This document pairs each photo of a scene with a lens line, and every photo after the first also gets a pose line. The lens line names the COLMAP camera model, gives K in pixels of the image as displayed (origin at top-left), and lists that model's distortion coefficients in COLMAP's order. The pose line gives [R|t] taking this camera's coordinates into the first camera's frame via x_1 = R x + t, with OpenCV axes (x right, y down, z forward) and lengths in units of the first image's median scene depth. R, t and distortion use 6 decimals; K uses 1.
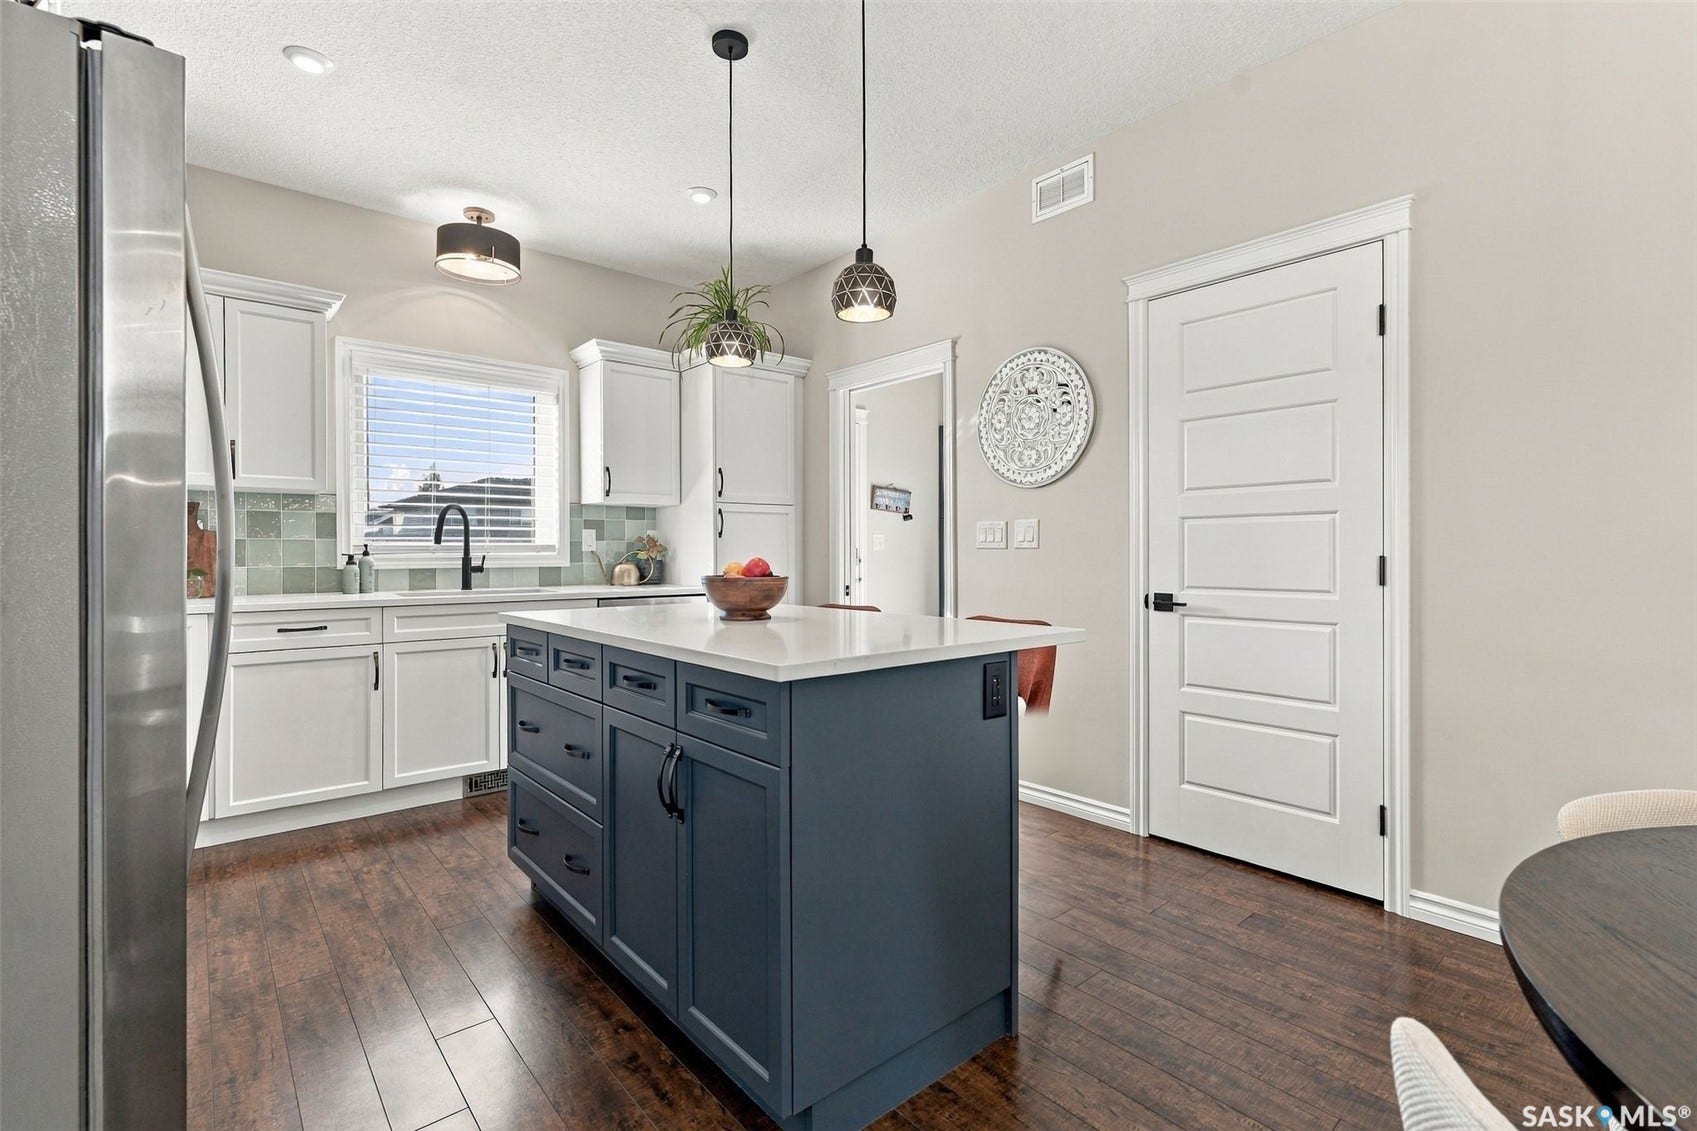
lens RADIAL K [[770.2, 0, 851.3], [0, 770.2, 556.6], [0, 0, 1]] dist [-0.003336, 0.000493]
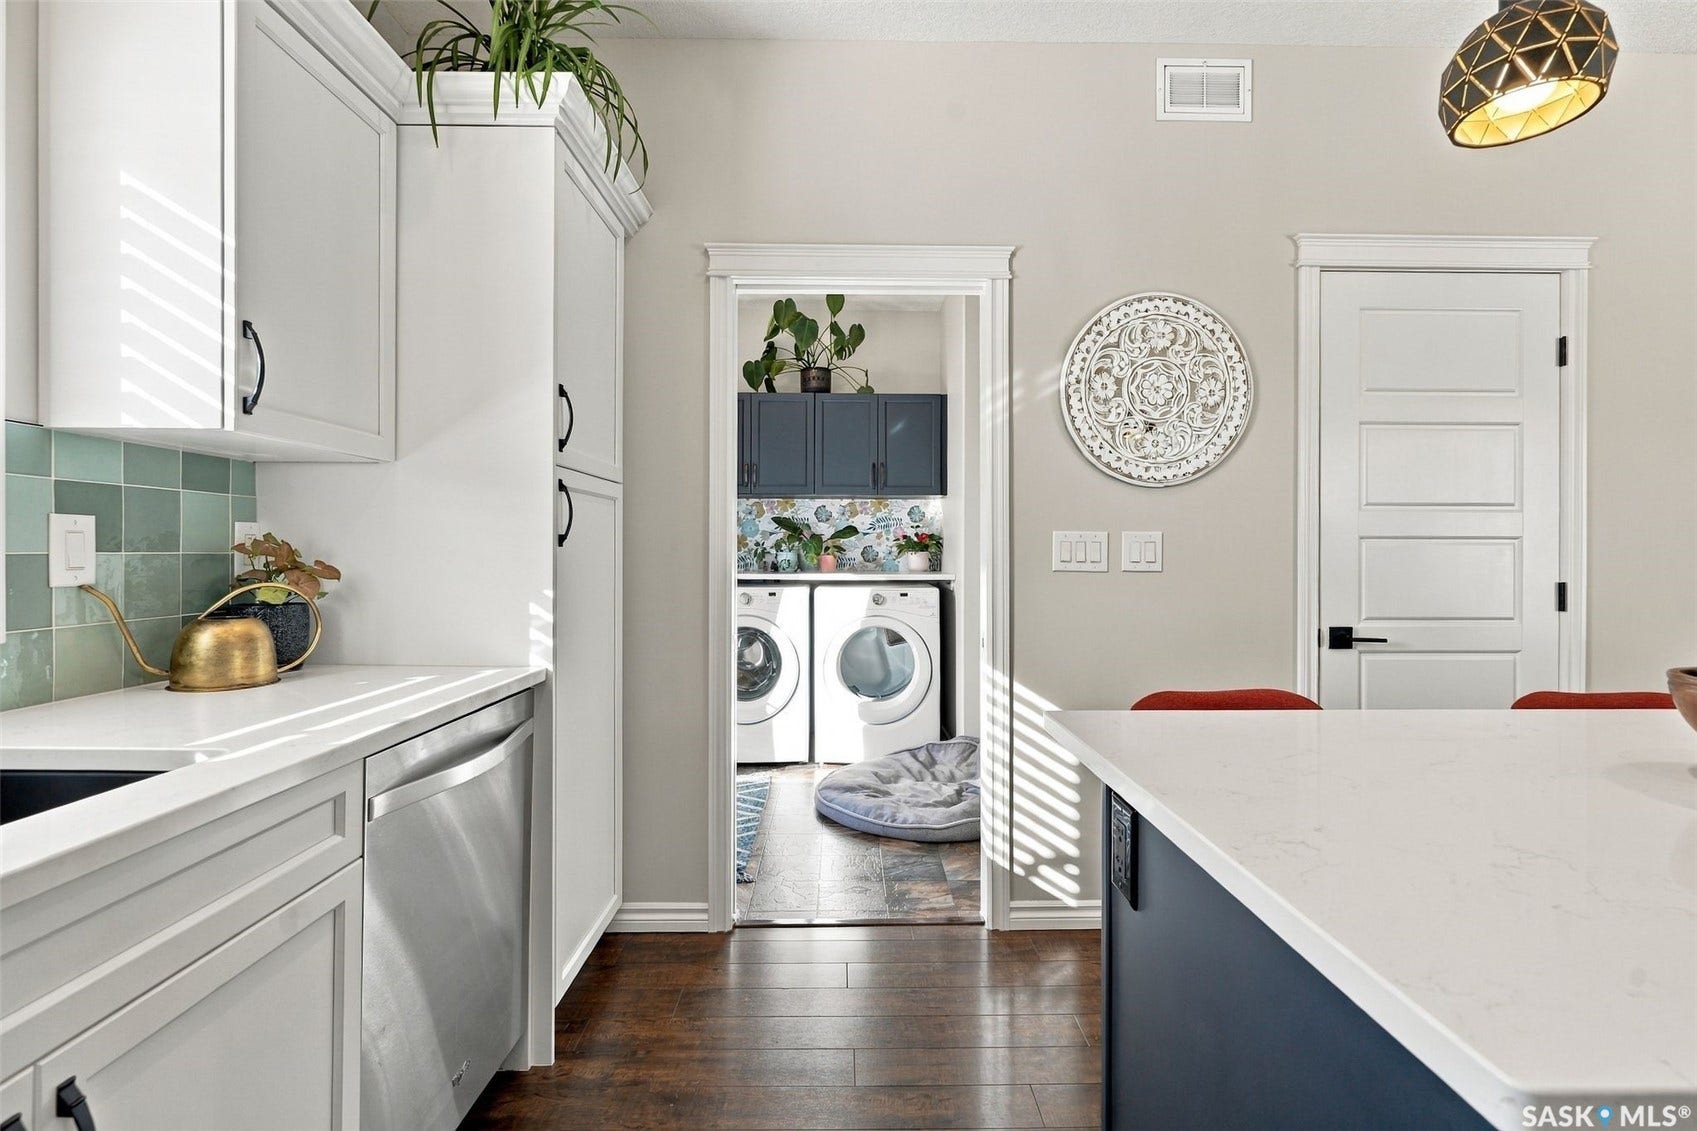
lens RADIAL K [[770.2, 0, 856.7], [0, 770.2, 555.2], [0, 0, 1]] dist [-0.003336, 0.000493]
pose [[0.644220, 0.001792, 0.764838, -0.477925], [-0.000515, 0.999998, -0.001910, -0.023929], [-0.764840, 0.000836, 0.644220, 0.729356]]
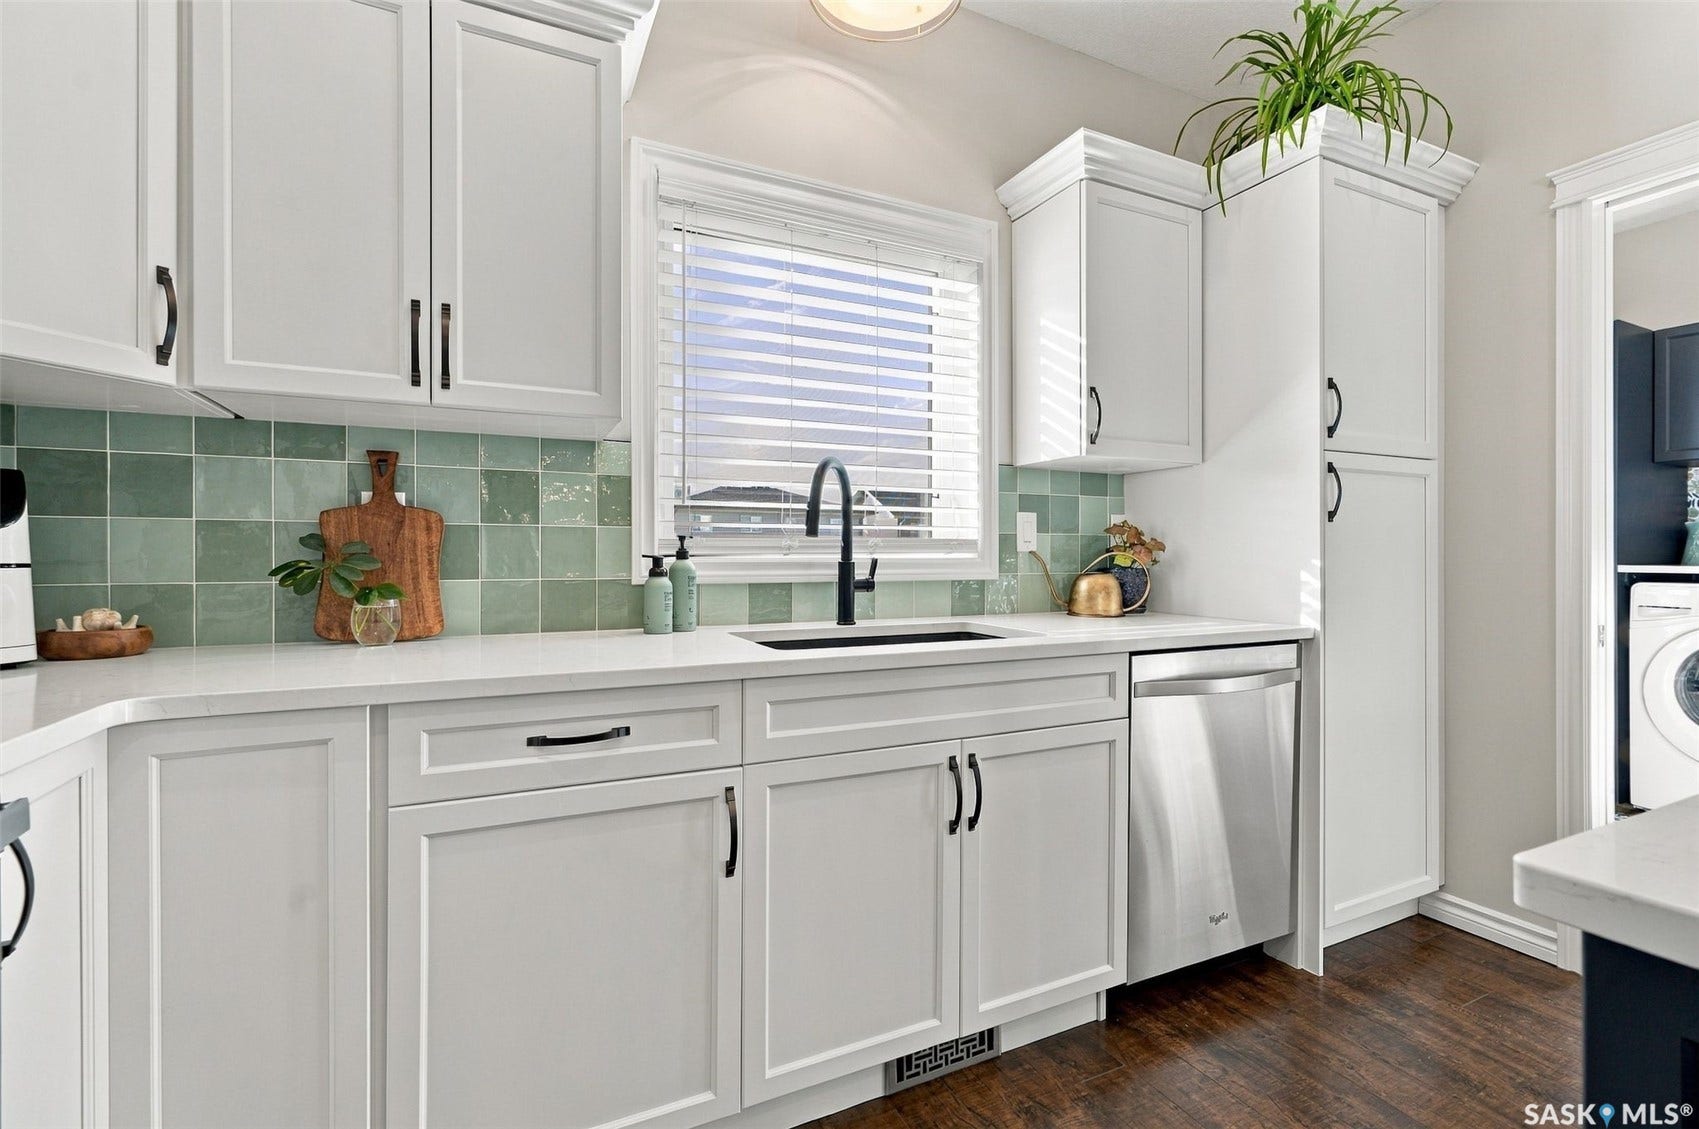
lens RADIAL K [[771.2, 0, 861.6], [0, 771.2, 554.3], [0, 0, 1]] dist [-0.003336, 0.000493]
pose [[0.968138, -0.000355, -0.250416, -0.406701], [-0.002228, 0.999947, -0.010032, 0.000906], [0.250406, 0.010271, 0.968086, 0.560322]]
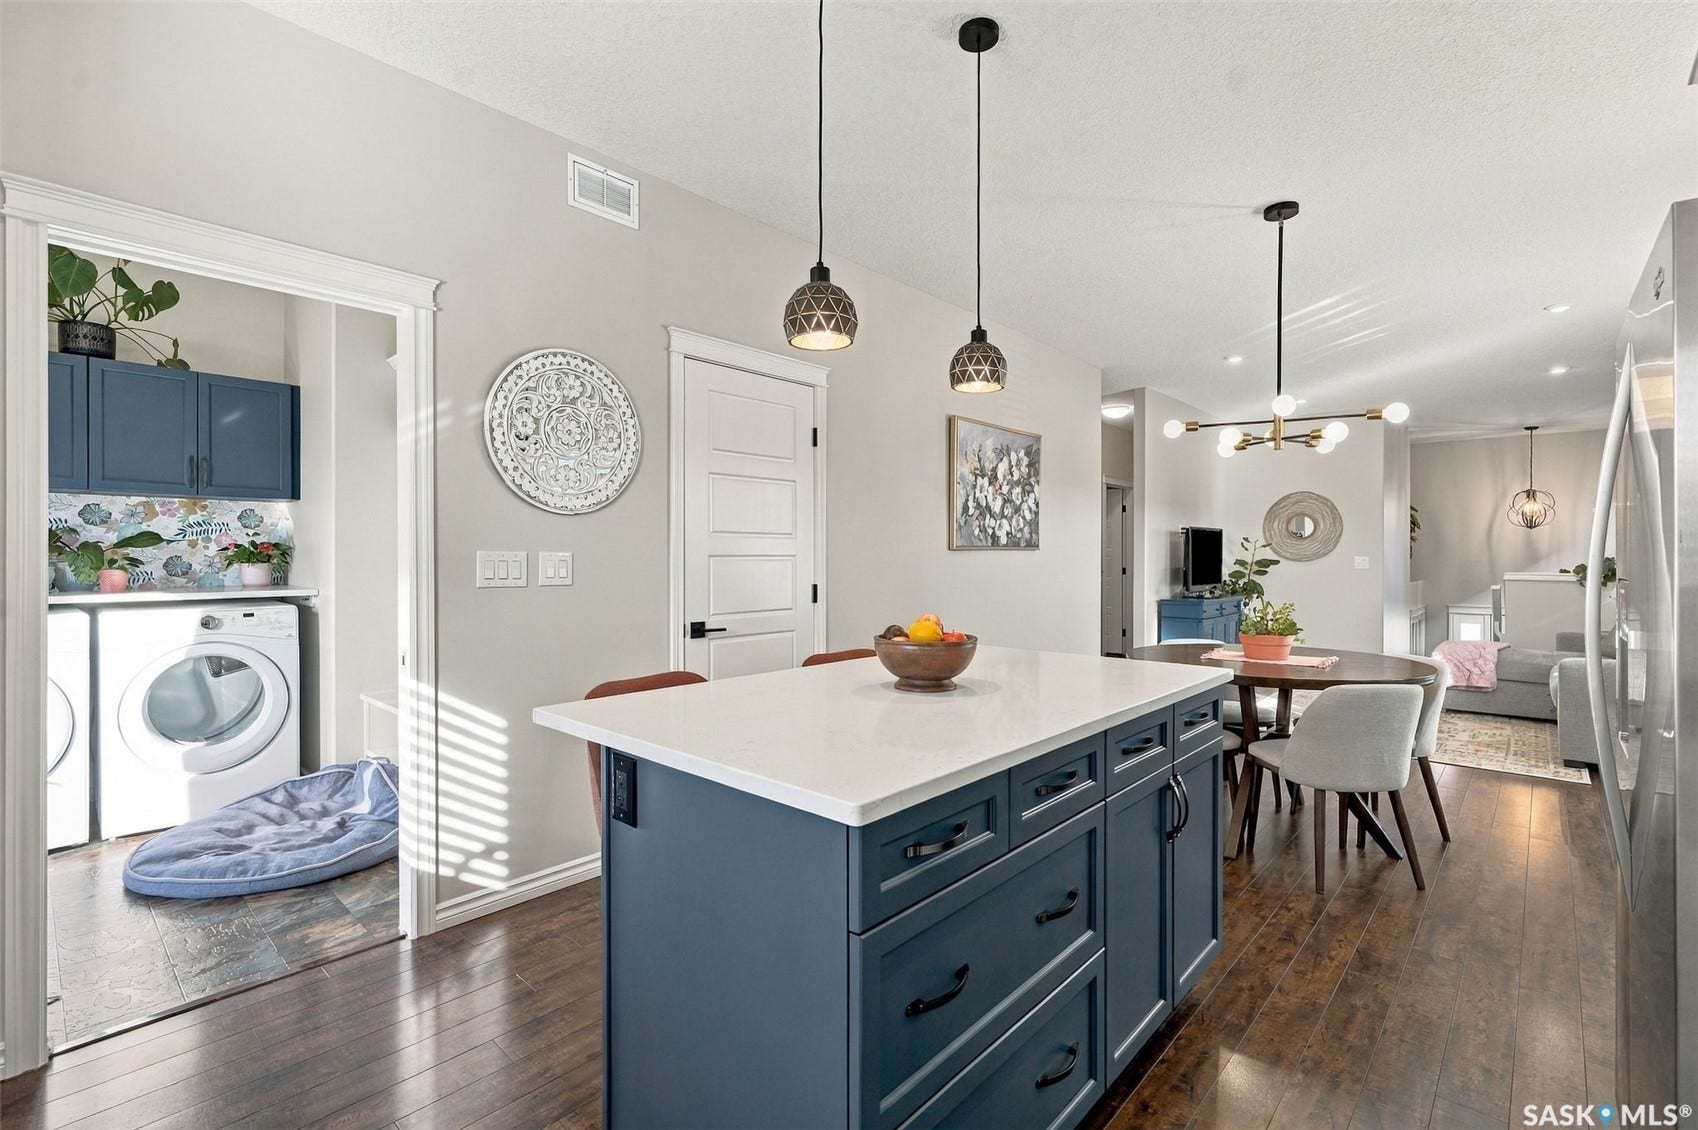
lens RADIAL K [[770.7, 0, 862.8], [0, 770.7, 557.3], [0, 0, 1]] dist [-0.003336, 0.000493]
pose [[-0.131580, -0.002963, 0.991301, -0.631540], [0.002768, 0.999991, 0.003356, -0.042646], [-0.991302, 0.003185, -0.131570, 0.766040]]
